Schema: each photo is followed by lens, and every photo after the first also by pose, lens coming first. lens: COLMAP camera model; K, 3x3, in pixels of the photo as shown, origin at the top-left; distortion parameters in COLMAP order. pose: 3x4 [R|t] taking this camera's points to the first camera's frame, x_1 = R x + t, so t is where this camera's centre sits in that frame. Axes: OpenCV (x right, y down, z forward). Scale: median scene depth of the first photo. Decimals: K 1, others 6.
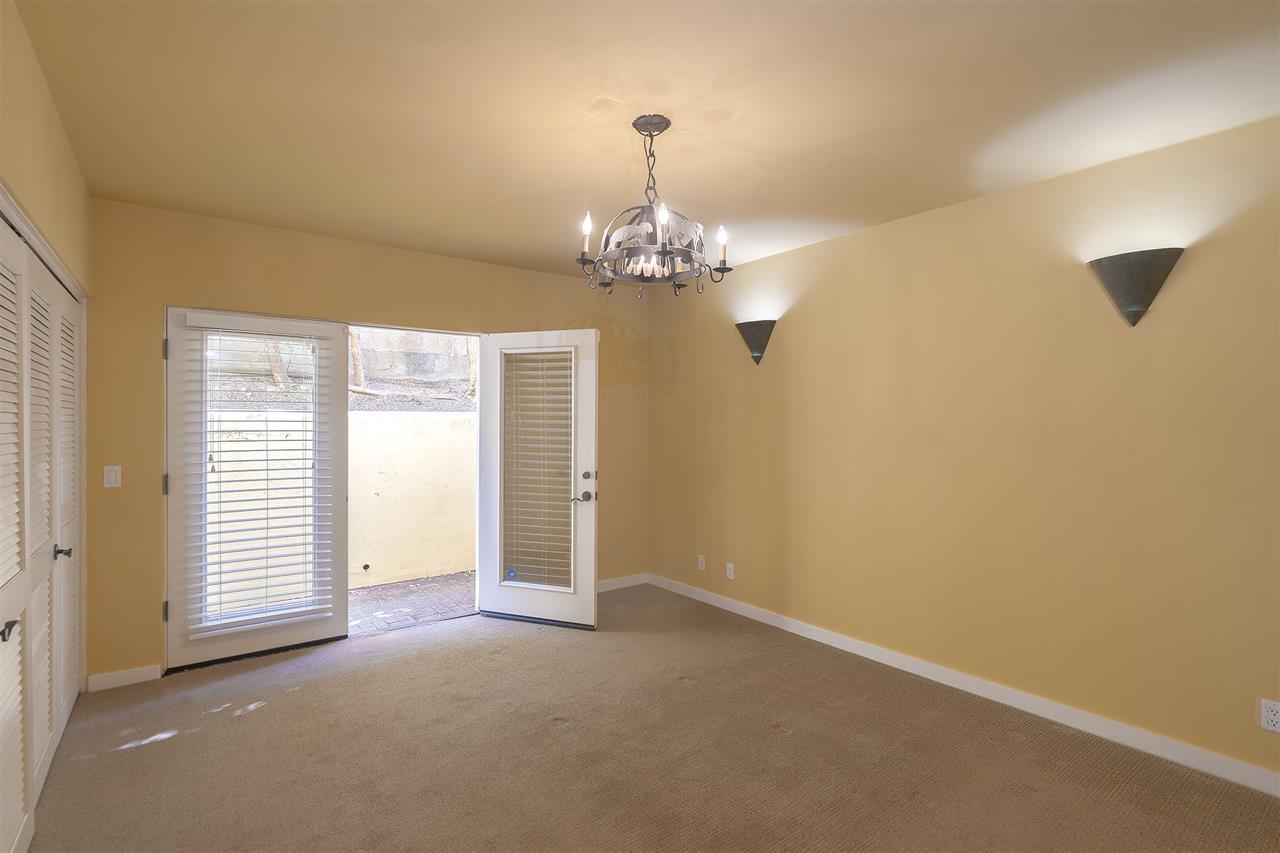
lens RADIAL K [[626.0, 0, 638.5], [0, 626.0, 429.4], [0, 0, 1]] dist [0.002756, -0.000062]
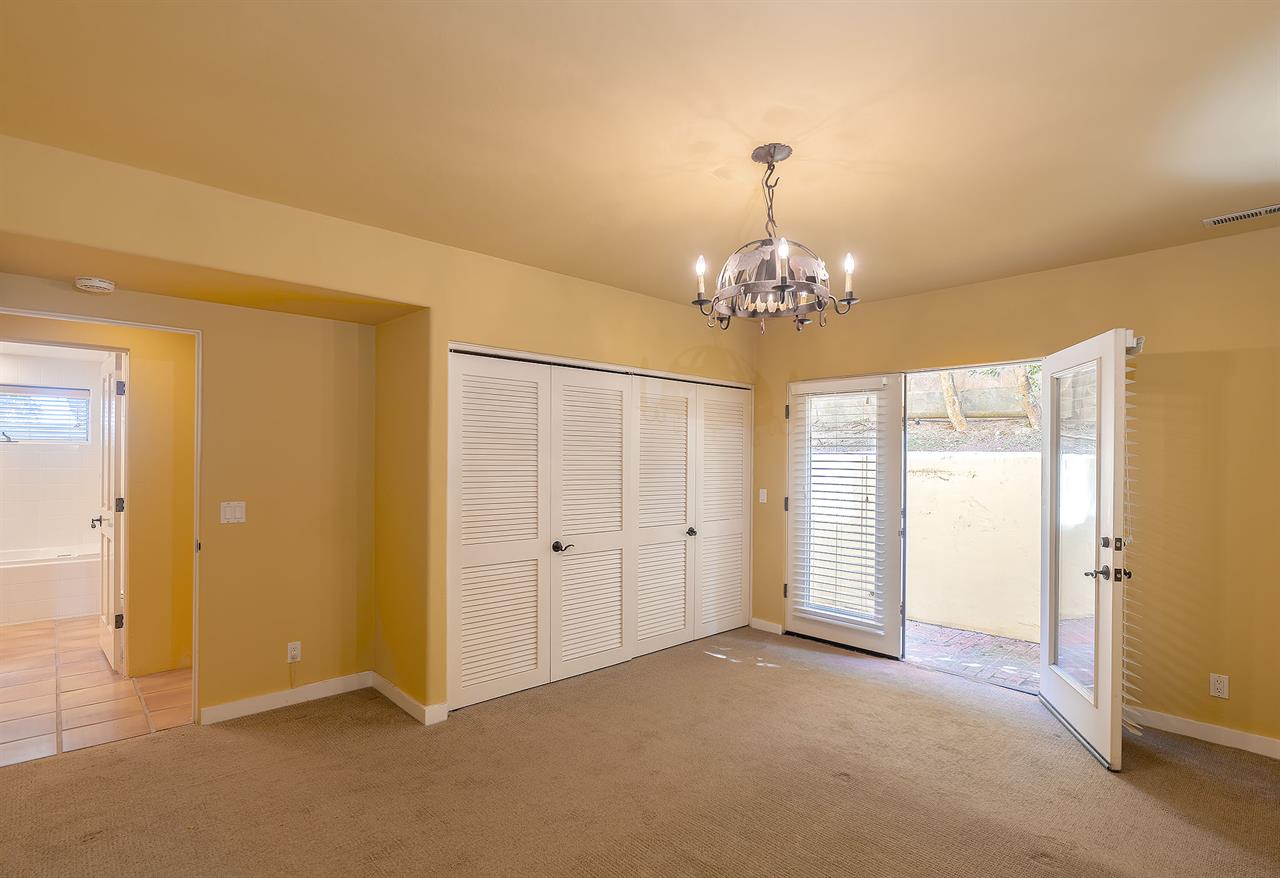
lens RADIAL K [[633.8, 0, 630.4], [0, 633.8, 445.5], [0, 0, 1]] dist [0.005758, 0.000875]
pose [[0.107953, -0.017674, -0.993999, 0.643736], [-0.020587, 0.999588, -0.020009, -0.011165], [0.993943, 0.022623, 0.107545, 0.442306]]
